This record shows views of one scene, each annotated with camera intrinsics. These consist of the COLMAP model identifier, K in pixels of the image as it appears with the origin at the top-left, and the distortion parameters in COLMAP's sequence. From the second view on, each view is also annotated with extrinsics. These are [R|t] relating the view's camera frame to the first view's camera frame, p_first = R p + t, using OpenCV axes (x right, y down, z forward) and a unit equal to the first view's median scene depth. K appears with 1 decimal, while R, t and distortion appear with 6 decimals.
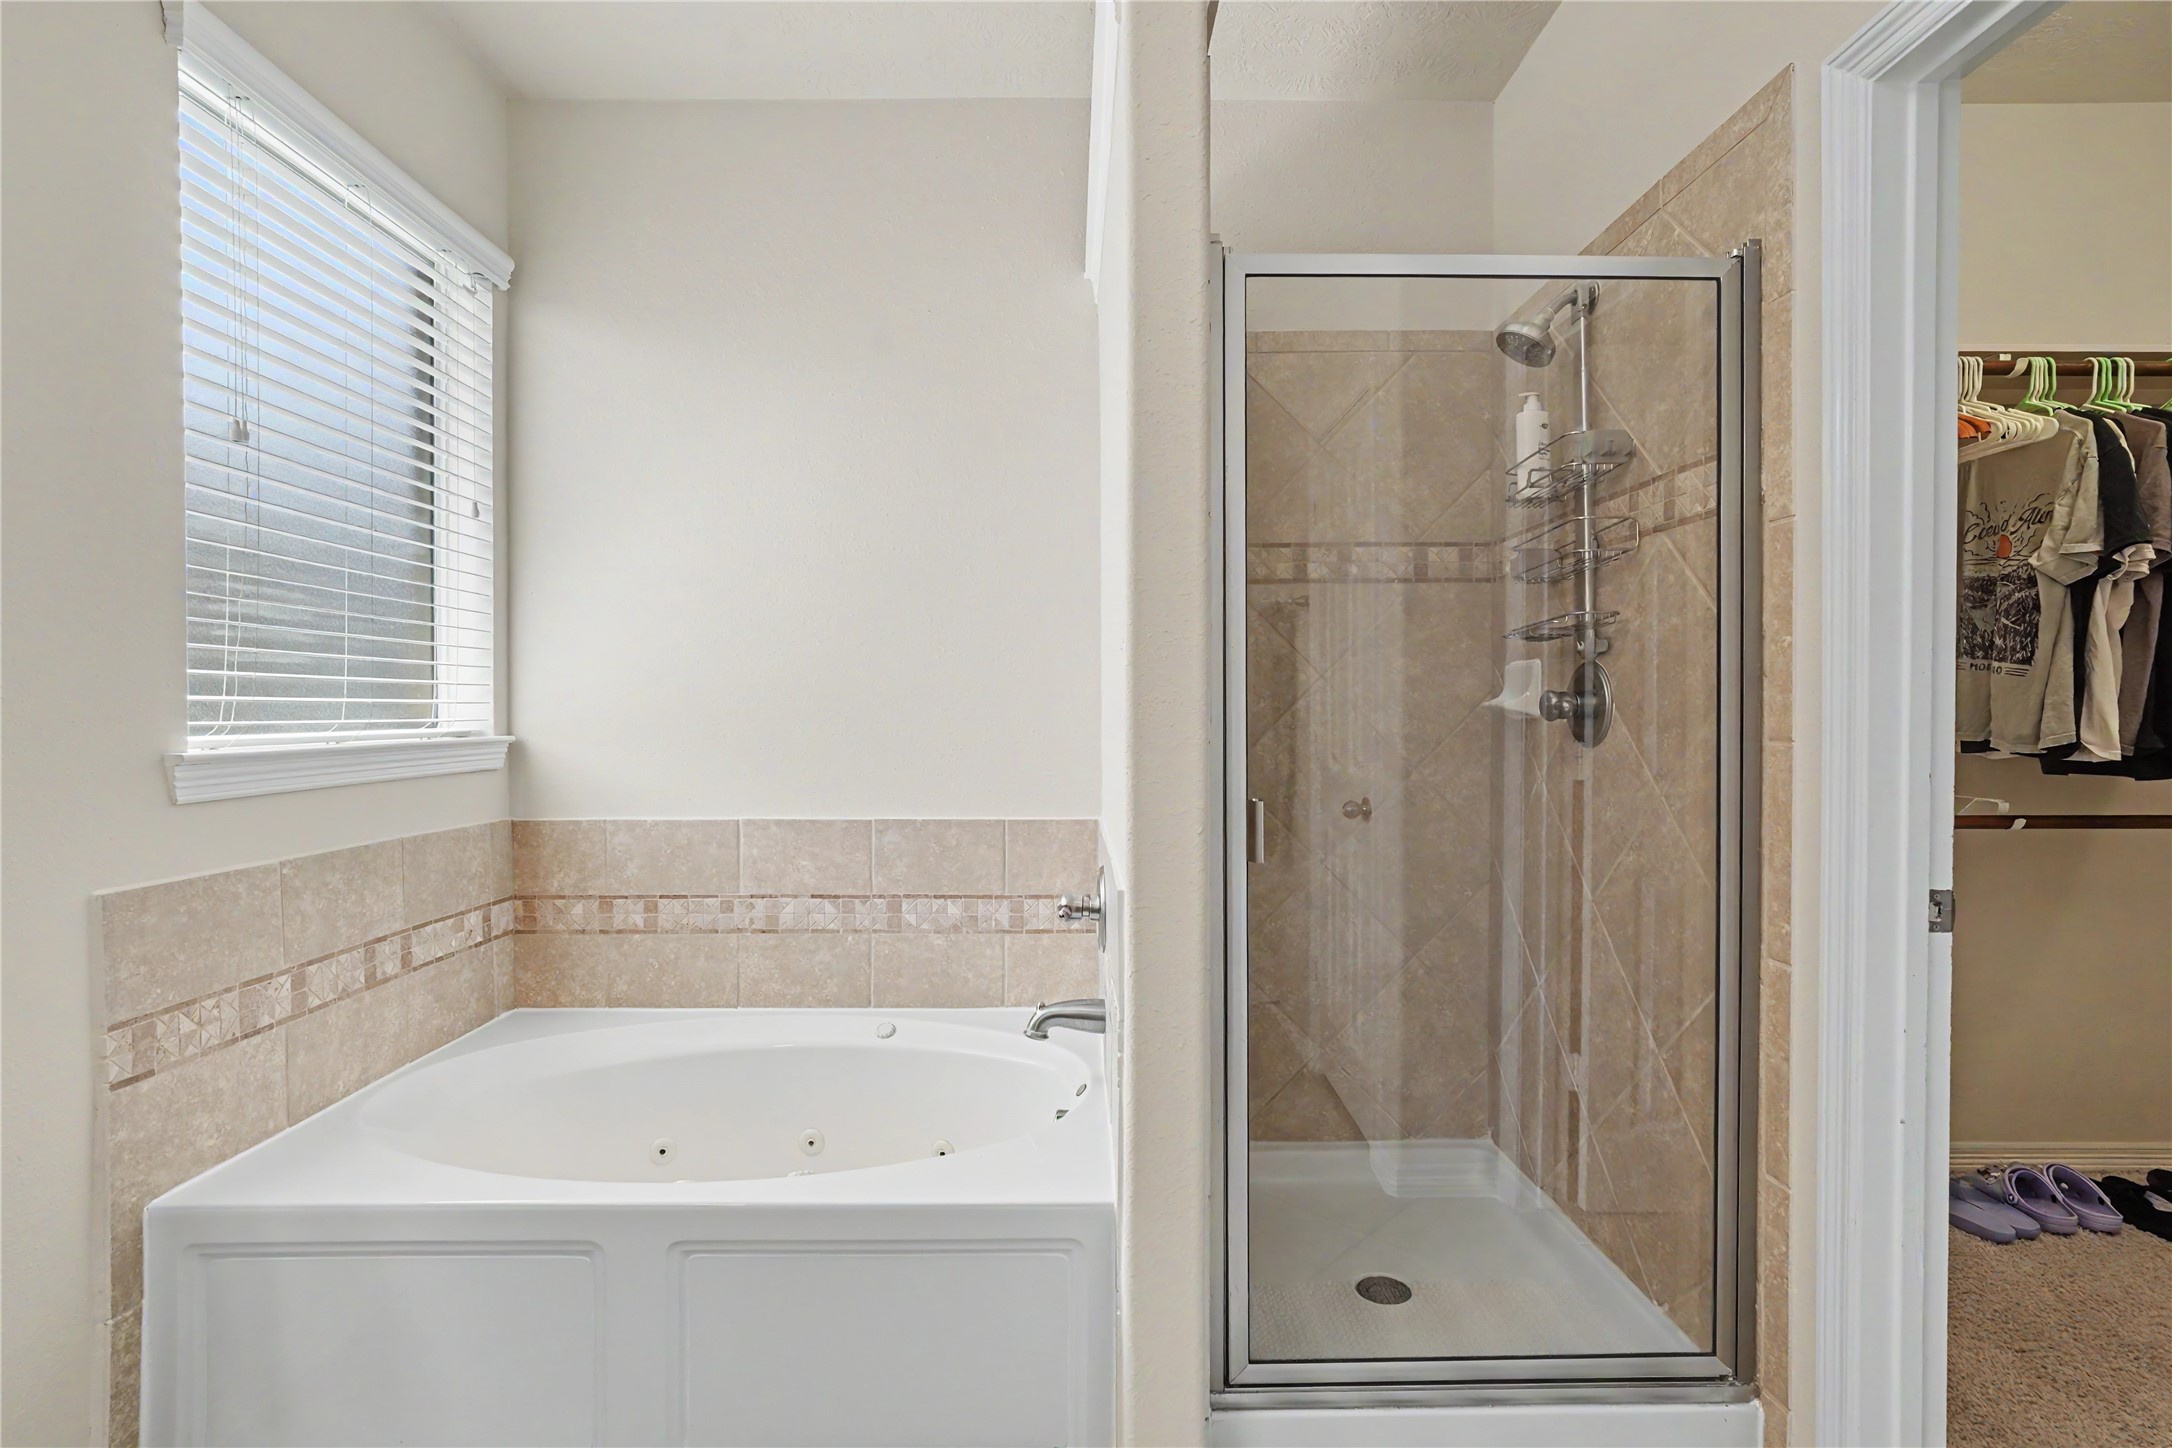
lens RADIAL K [[1045.7, 0, 1080.2], [0, 1045.7, 724.3], [0, 0, 1]] dist [-0.000513, 0.004109]
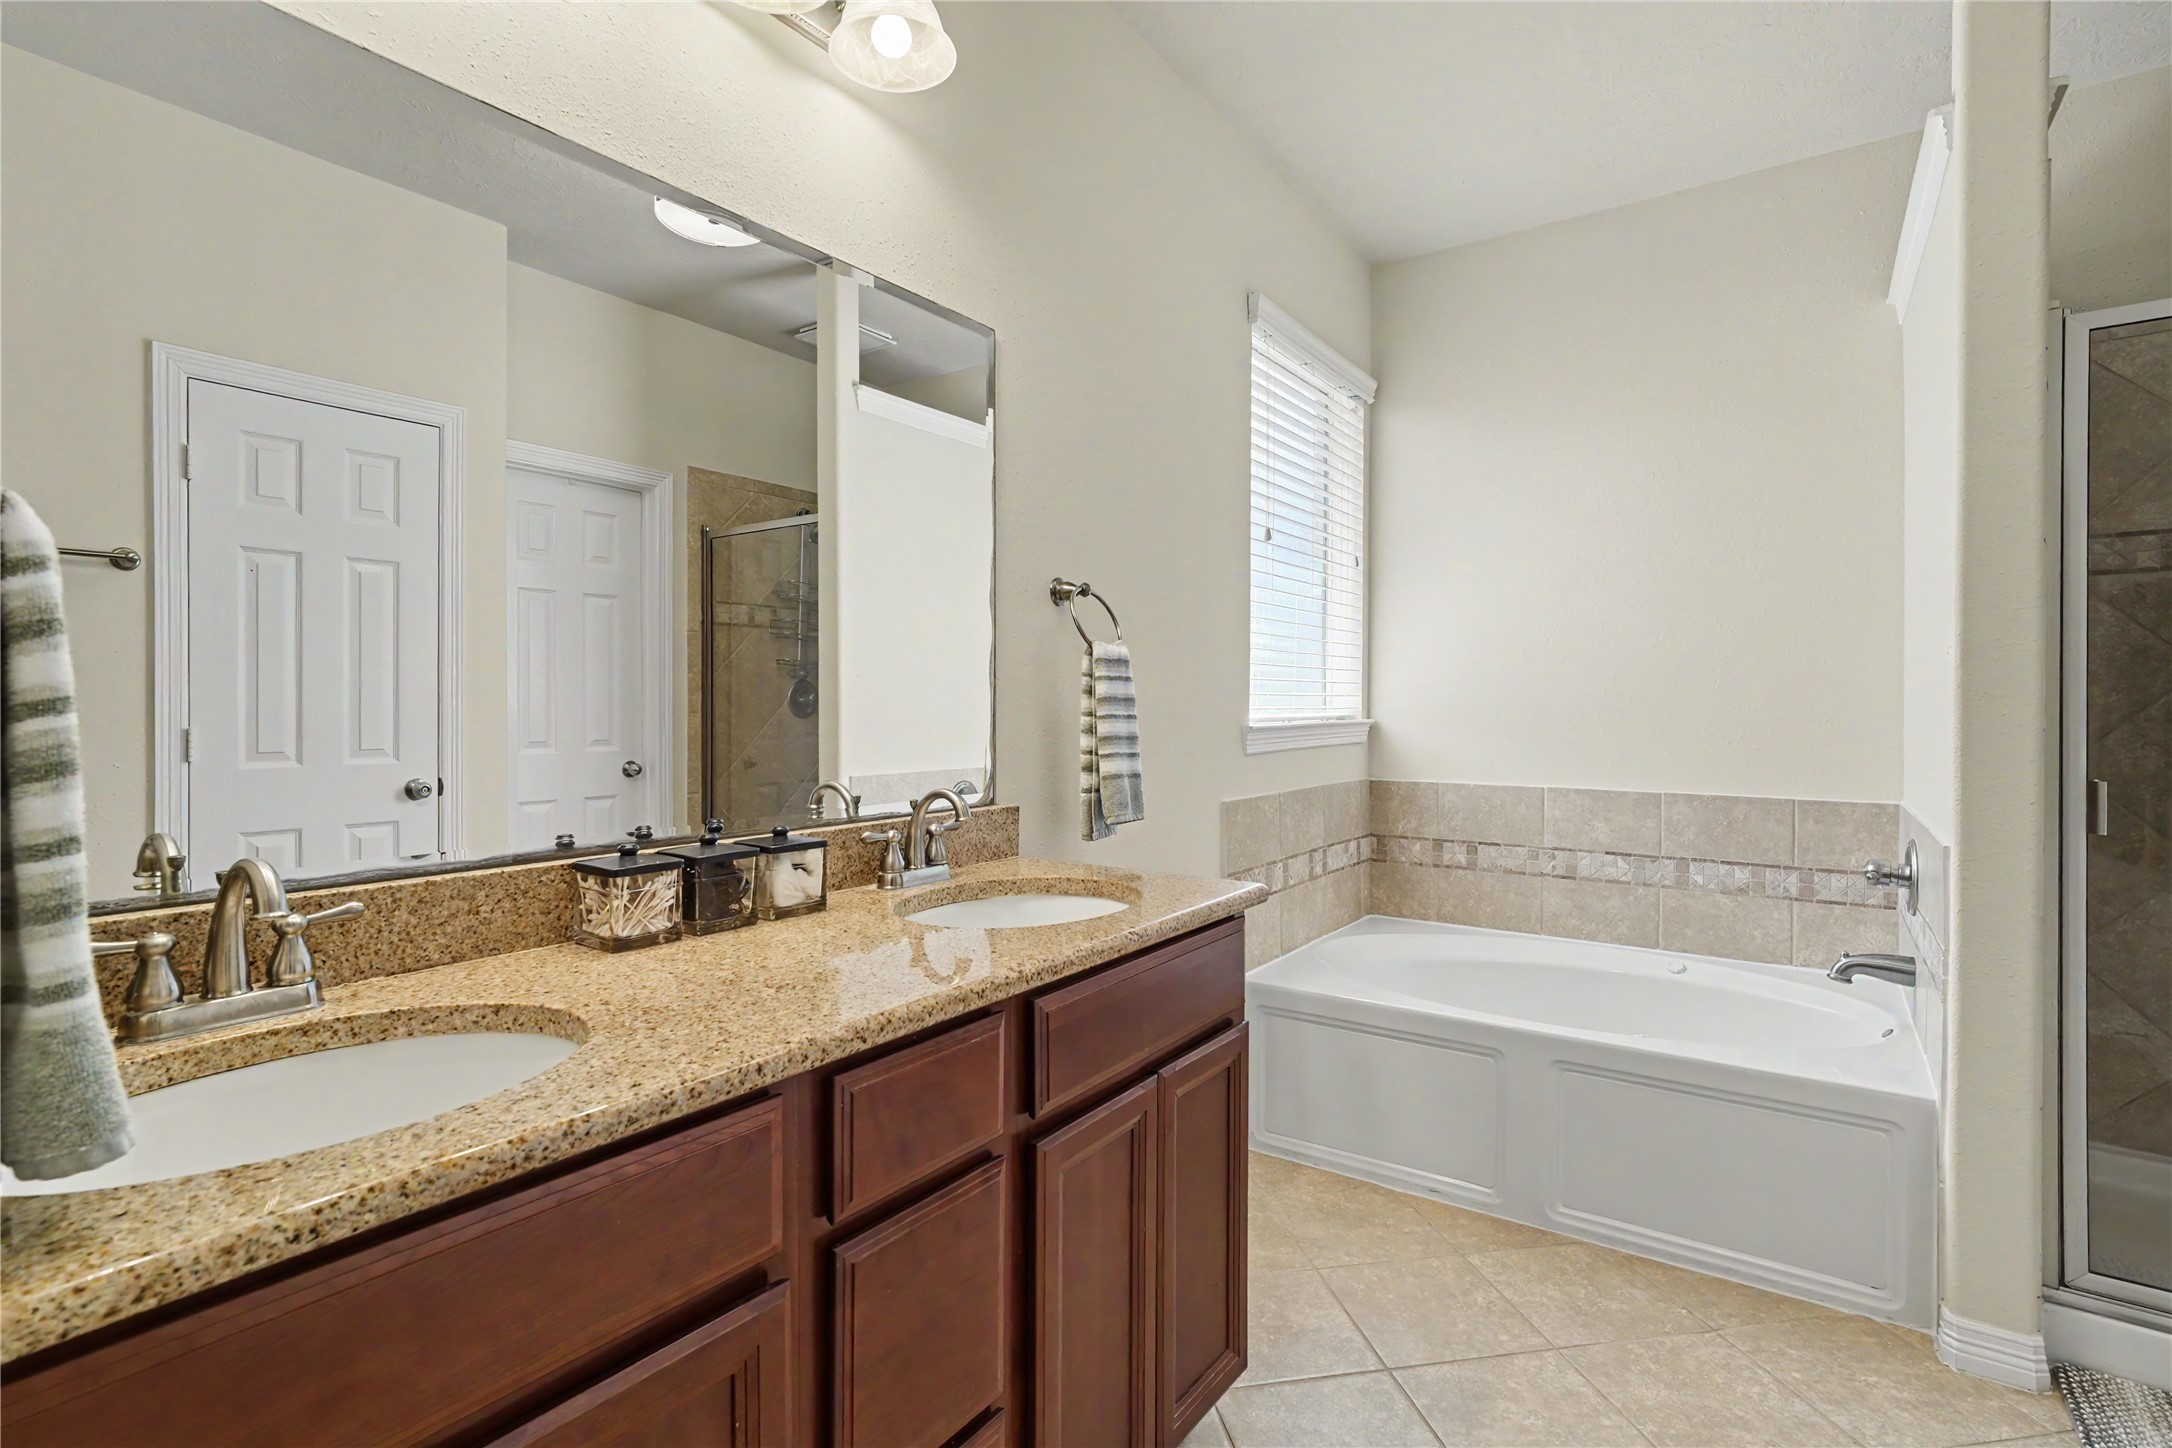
lens RADIAL K [[1045.7, 0, 1088.0], [0, 1045.7, 707.6], [0, 0, 1]] dist [-0.000513, 0.004109]
pose [[0.821066, 0.007572, -0.570783, -0.054817], [-0.012038, 0.999919, -0.004051, 0.005210], [0.570707, 0.010198, 0.821091, -0.372333]]
